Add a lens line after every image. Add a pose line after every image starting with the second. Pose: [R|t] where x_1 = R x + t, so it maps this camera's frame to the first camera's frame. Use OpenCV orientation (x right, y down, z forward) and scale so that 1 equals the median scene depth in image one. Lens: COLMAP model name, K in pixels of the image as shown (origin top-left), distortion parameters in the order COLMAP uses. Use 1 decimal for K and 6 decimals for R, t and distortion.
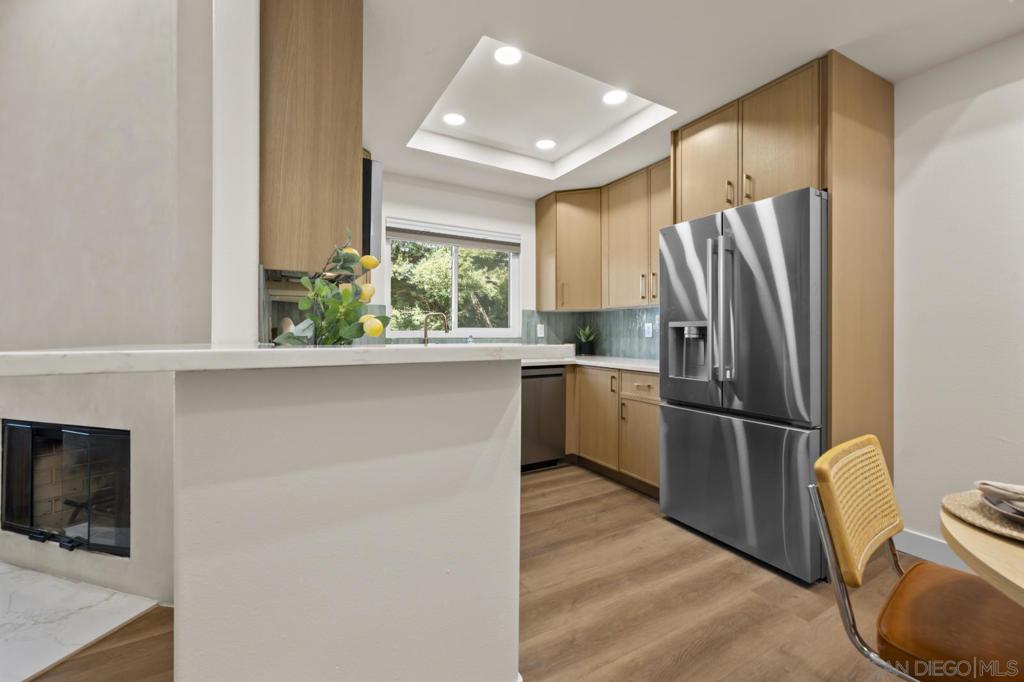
lens RADIAL K [[408.4, 0, 511.5], [0, 408.4, 333.7], [0, 0, 1]] dist [-0.001719, -0.000498]
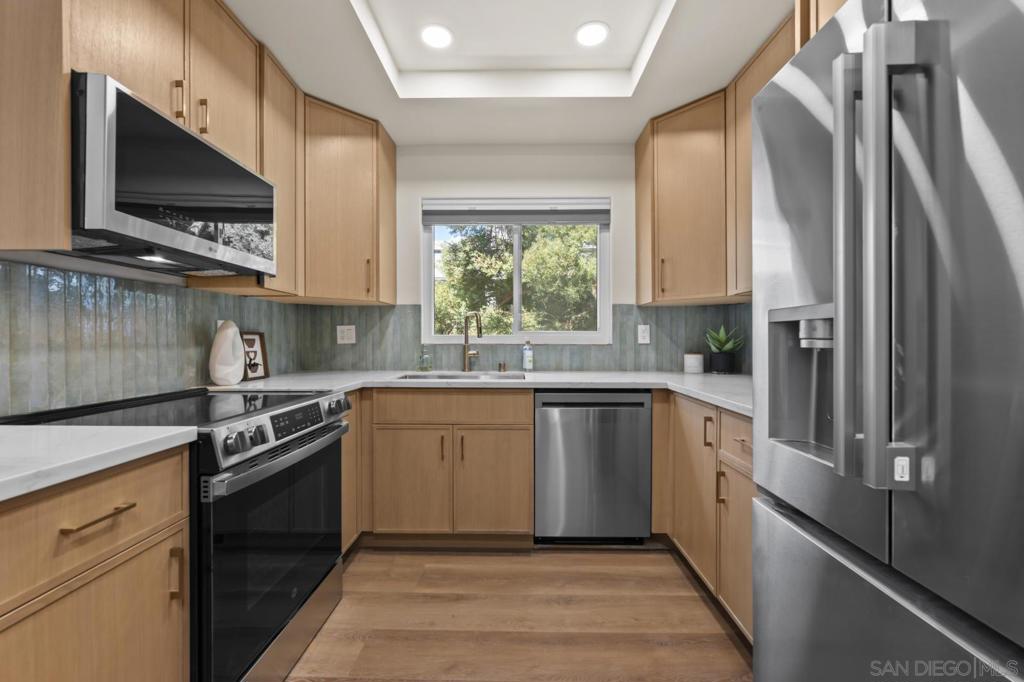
lens RADIAL K [[409.1, 0, 513.9], [0, 409.1, 339.0], [0, 0, 1]] dist [-0.000823, -0.000041]
pose [[0.864527, -0.000716, -0.502586, 0.286507], [0.000737, 1.000000, -0.000157, 0.000494], [0.502585, -0.000235, 0.864527, 0.386382]]
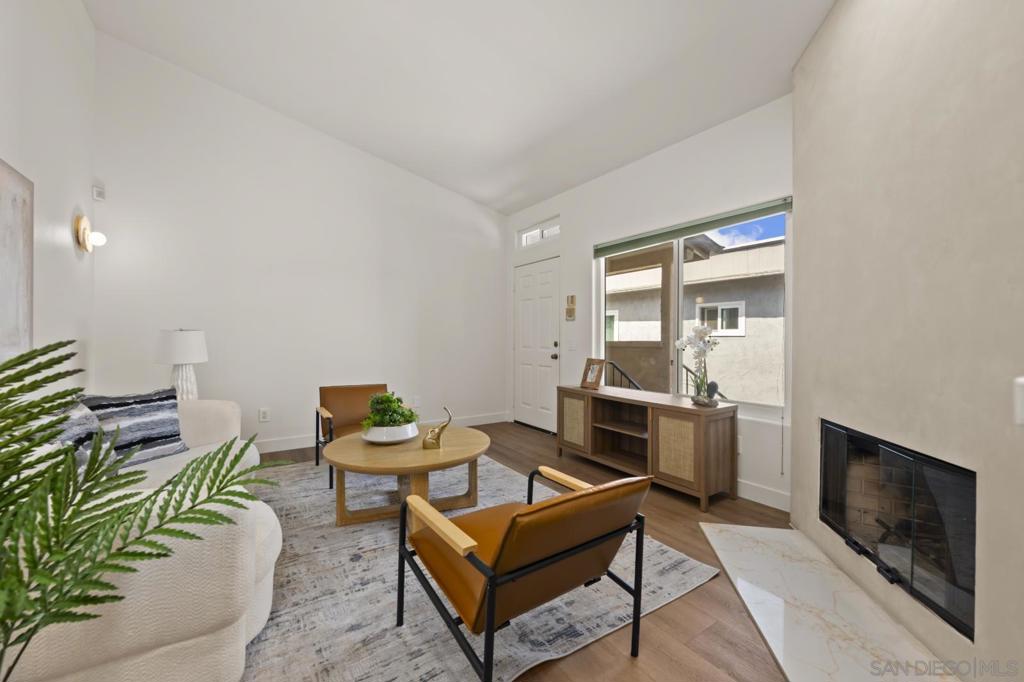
lens RADIAL K [[403.9, 0, 513.6], [0, 403.9, 339.3], [0, 0, 1]] dist [-0.002798, -0.000274]
pose [[0.083759, 0.003590, -0.996480, -0.151391], [-0.008233, 0.999962, 0.002910, -0.000254], [0.996452, 0.007960, 0.083786, 0.051354]]
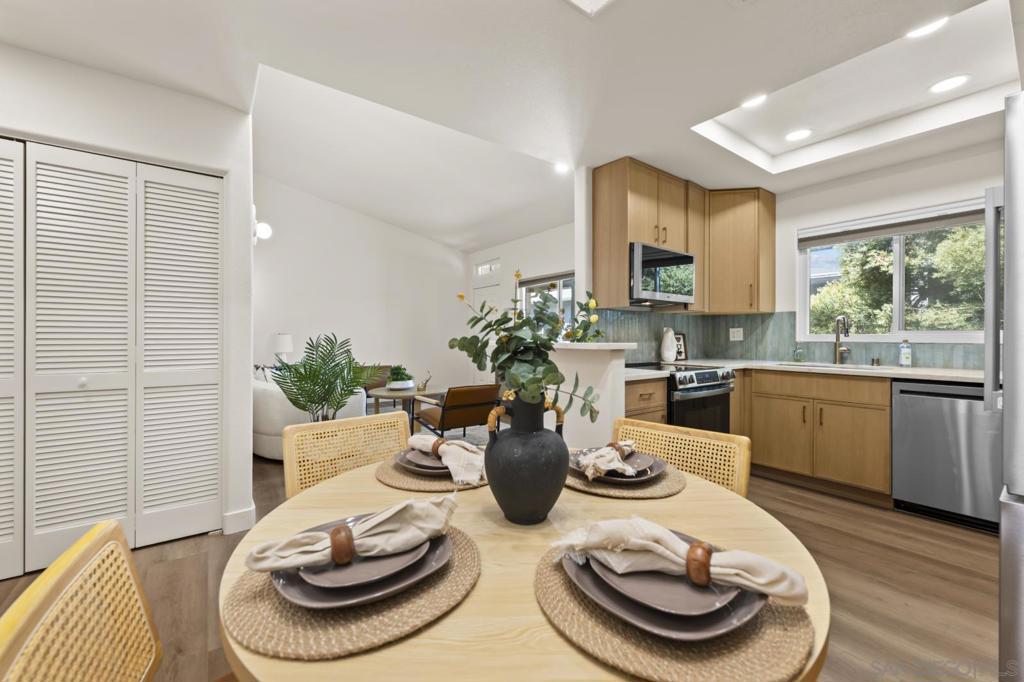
lens RADIAL K [[403.9, 0, 513.6], [0, 403.9, 339.3], [0, 0, 1]] dist [-0.002798, -0.000274]
pose [[0.130510, 0.007346, -0.991420, 0.689504], [-0.000118, 0.999973, 0.007393, -0.003295], [0.991447, -0.000848, 0.130507, 0.112964]]
